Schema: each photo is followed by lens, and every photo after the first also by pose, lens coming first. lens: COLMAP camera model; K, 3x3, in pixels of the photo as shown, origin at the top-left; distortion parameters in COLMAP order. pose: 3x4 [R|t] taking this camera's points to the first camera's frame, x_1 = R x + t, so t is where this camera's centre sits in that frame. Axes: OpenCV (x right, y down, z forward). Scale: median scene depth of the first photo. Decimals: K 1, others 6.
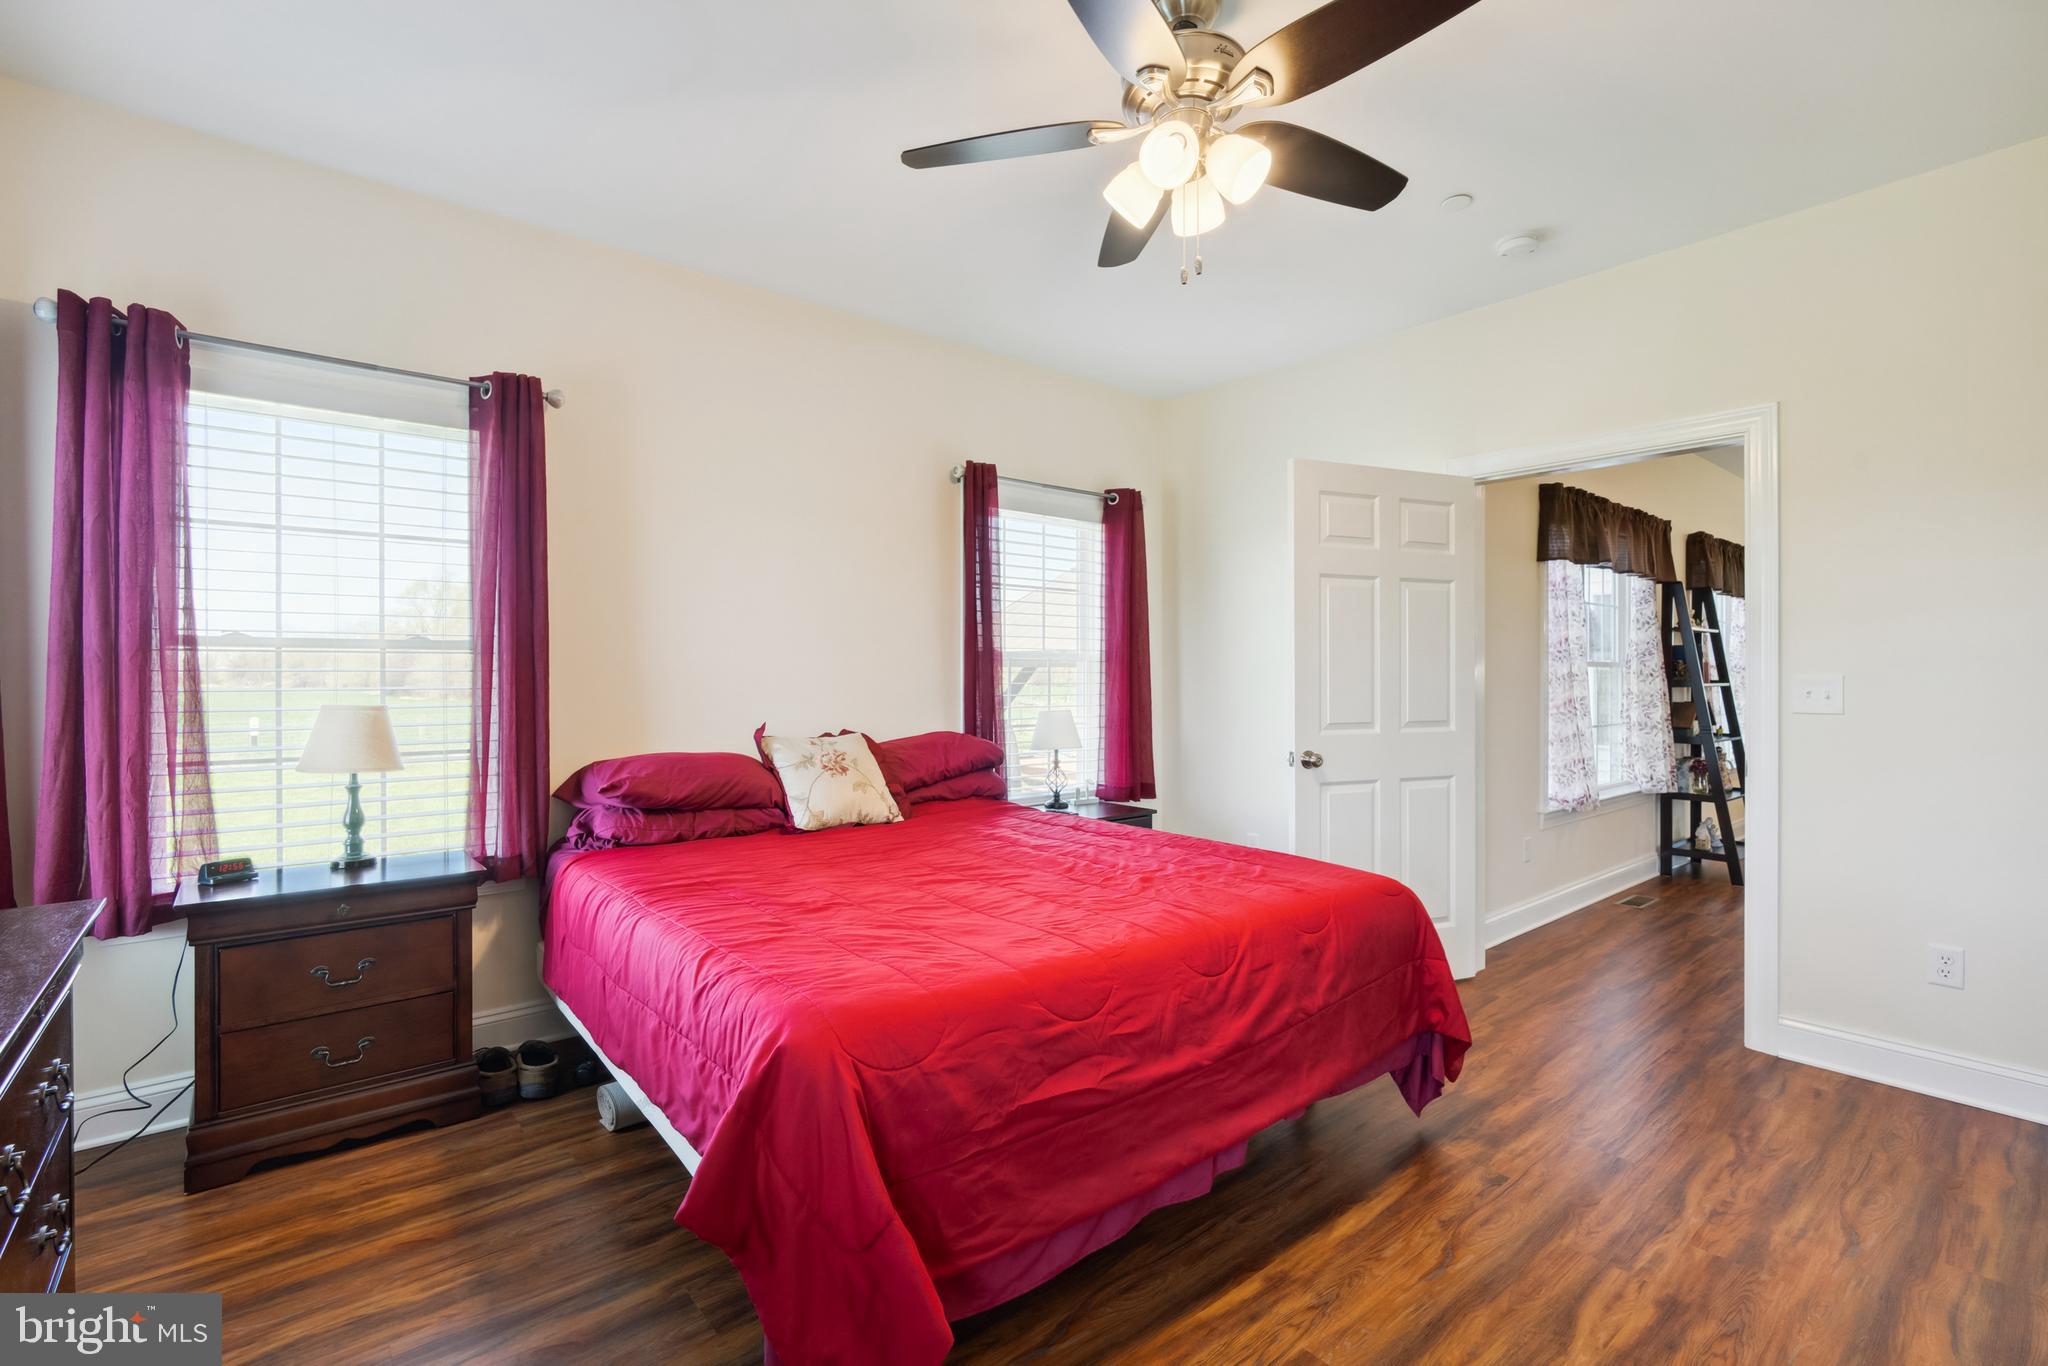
lens RADIAL K [[909.7, 0, 1025.9], [0, 909.7, 668.3], [0, 0, 1]] dist [-0.002307, 0.000021]
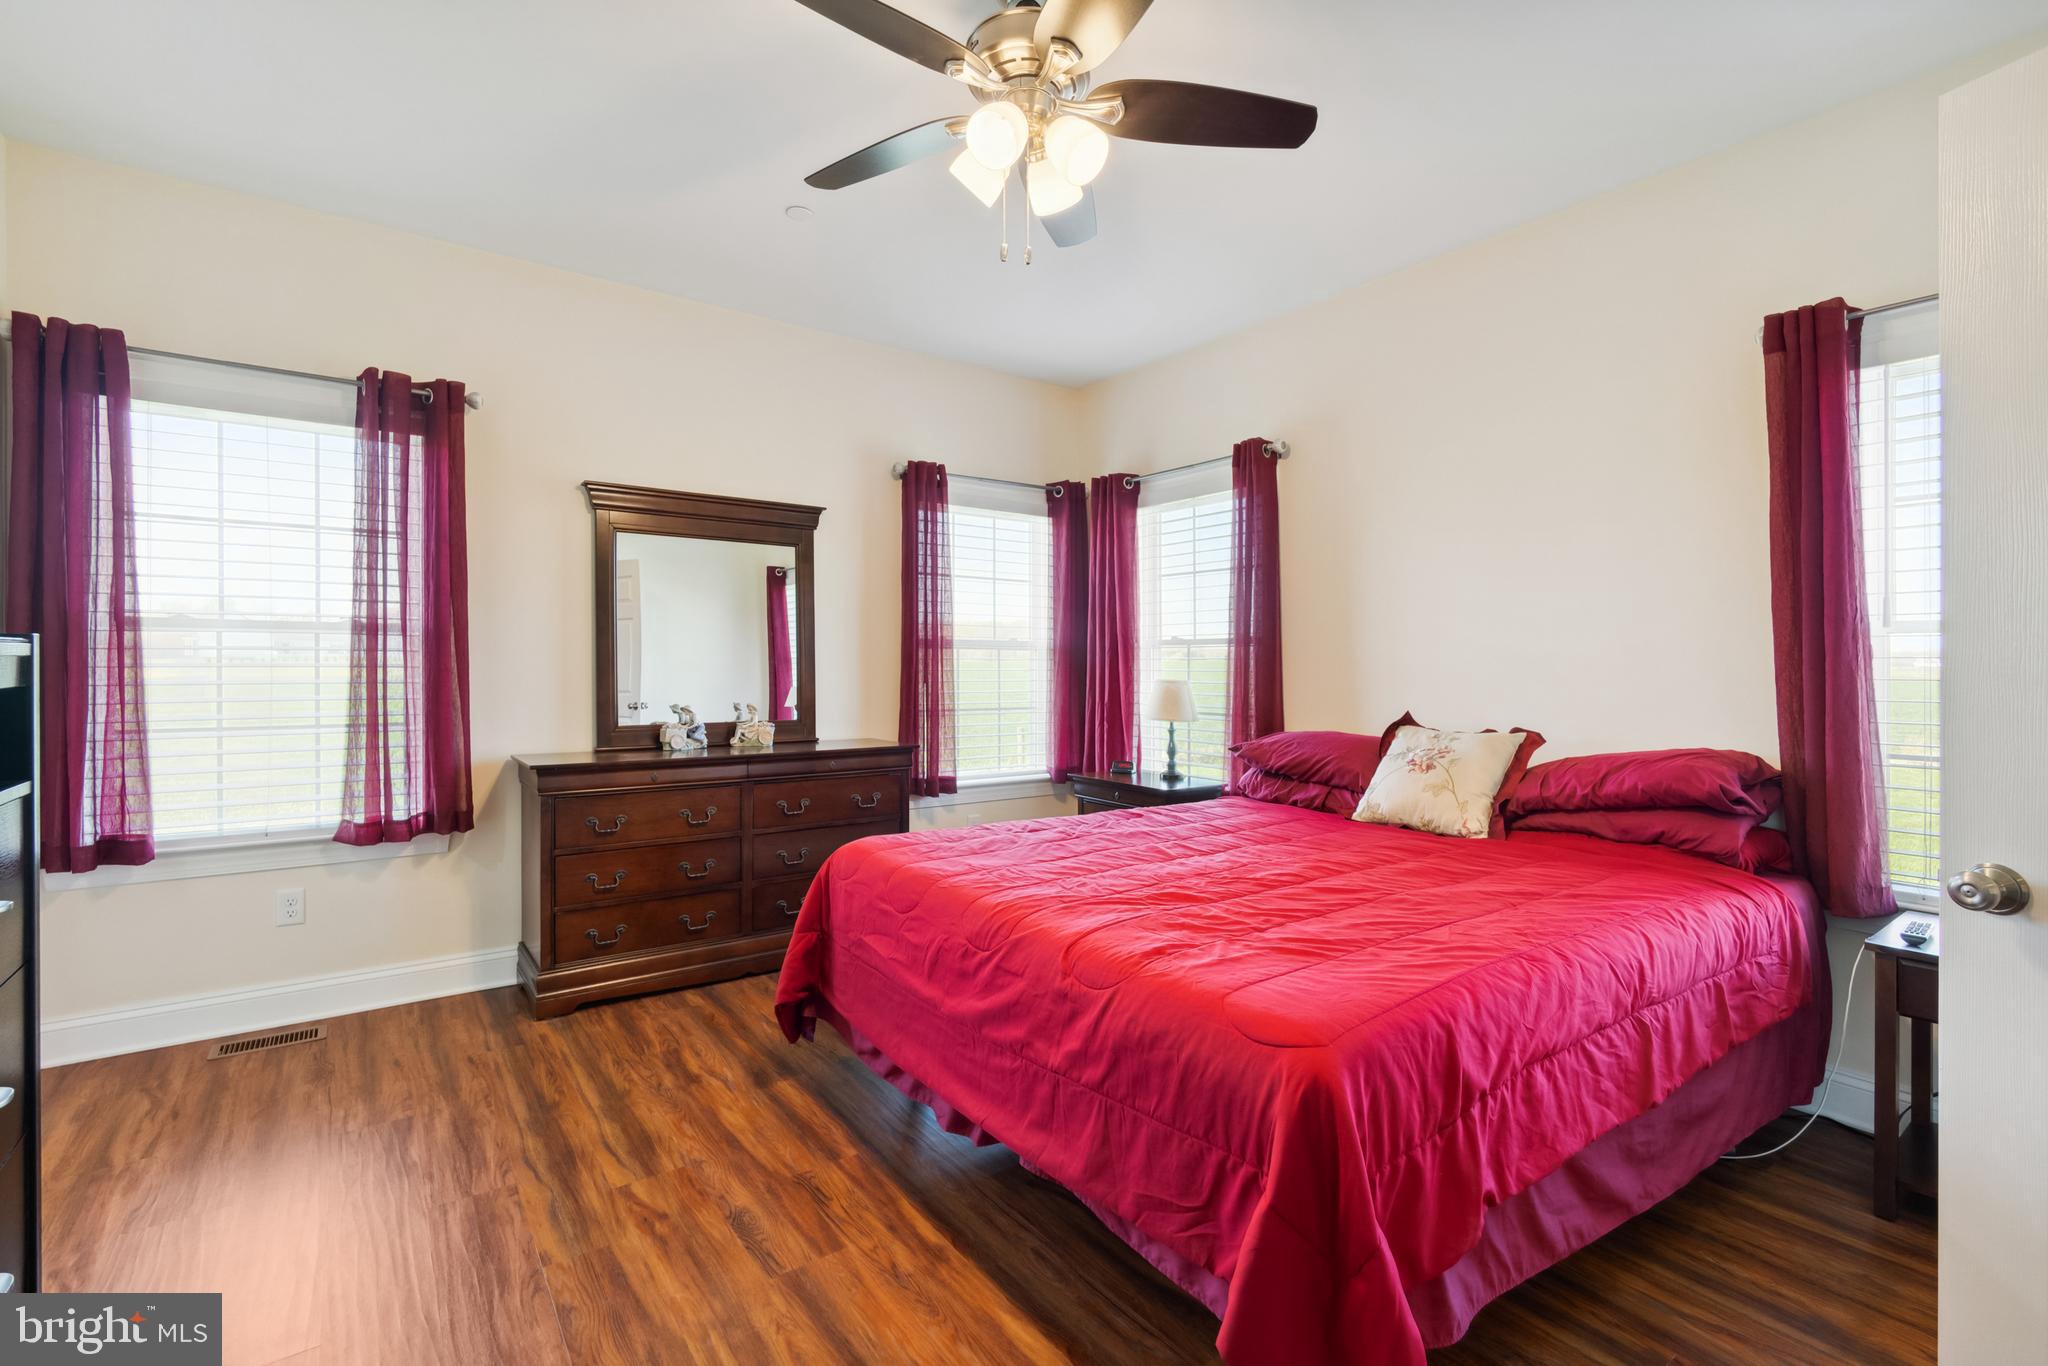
lens RADIAL K [[909.7, 0, 1022.4], [0, 909.7, 668.9], [0, 0, 1]] dist [-0.002307, 0.000021]
pose [[-0.041930, 0.010969, -0.999060, 0.906628], [0.002376, 0.999938, 0.010879, 0.001864], [0.999118, -0.001918, -0.041953, 0.800766]]
